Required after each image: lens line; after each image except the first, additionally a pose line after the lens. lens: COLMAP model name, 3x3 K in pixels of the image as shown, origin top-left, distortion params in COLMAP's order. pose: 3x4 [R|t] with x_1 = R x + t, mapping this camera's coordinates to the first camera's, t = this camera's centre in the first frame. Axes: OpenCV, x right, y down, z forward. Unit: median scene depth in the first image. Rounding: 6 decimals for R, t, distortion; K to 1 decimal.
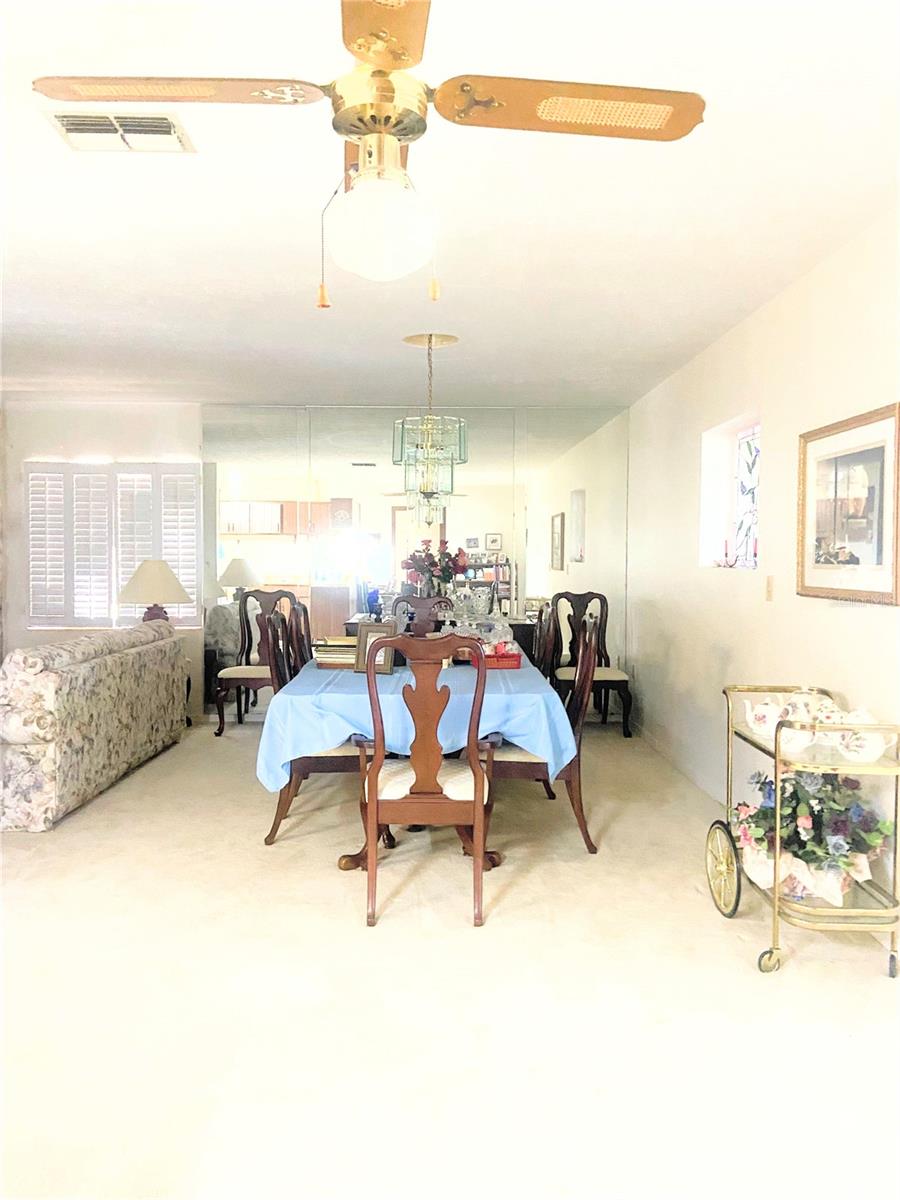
lens RADIAL K [[900.6, 0, 452.7], [0, 900.6, 603.1], [0, 0, 1]] dist [0.086967, -0.093646]
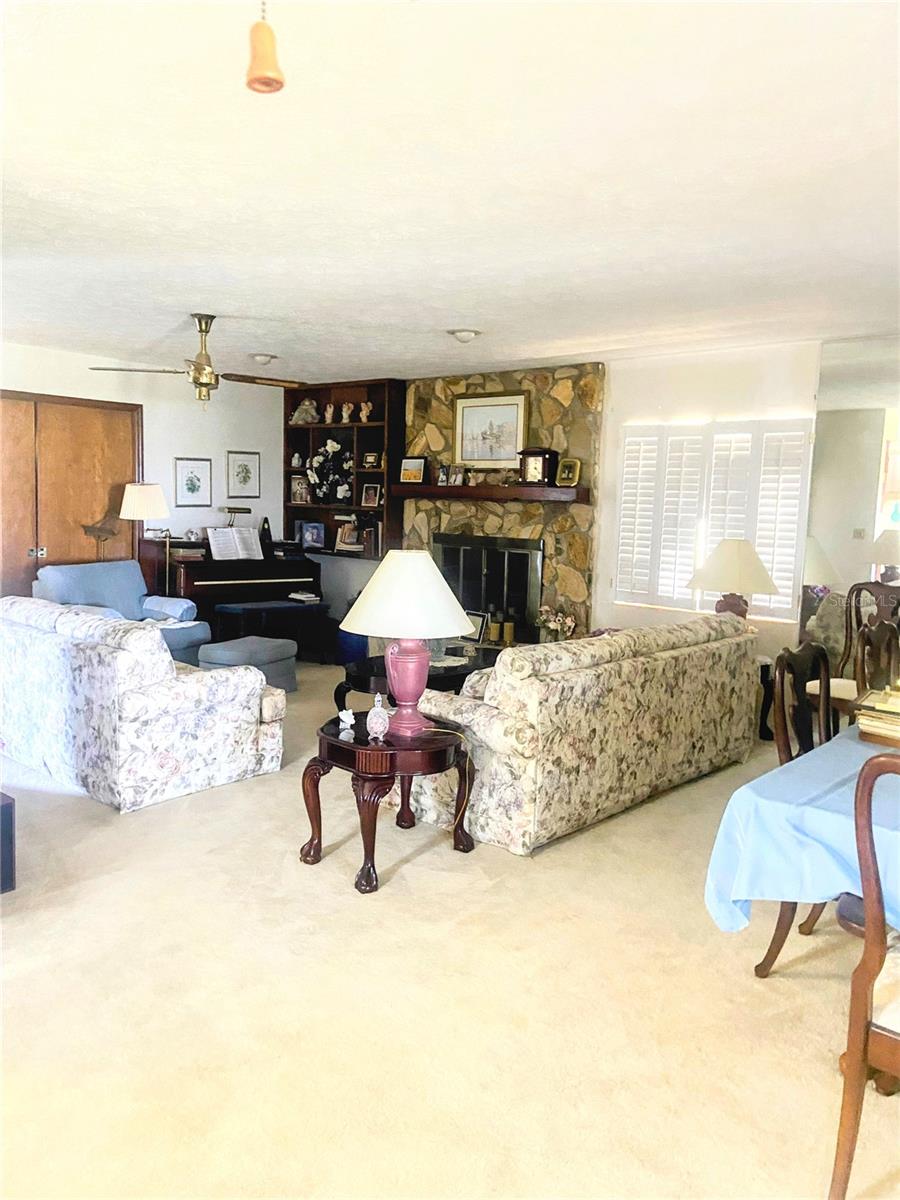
lens RADIAL K [[900.6, 0, 438.1], [0, 900.6, 592.2], [0, 0, 1]] dist [0.086967, -0.093646]
pose [[0.726255, 0.092210, -0.681212, 0.061628], [-0.060448, 0.995690, 0.070333, -0.055062], [0.684762, -0.009902, 0.728699, 0.276396]]
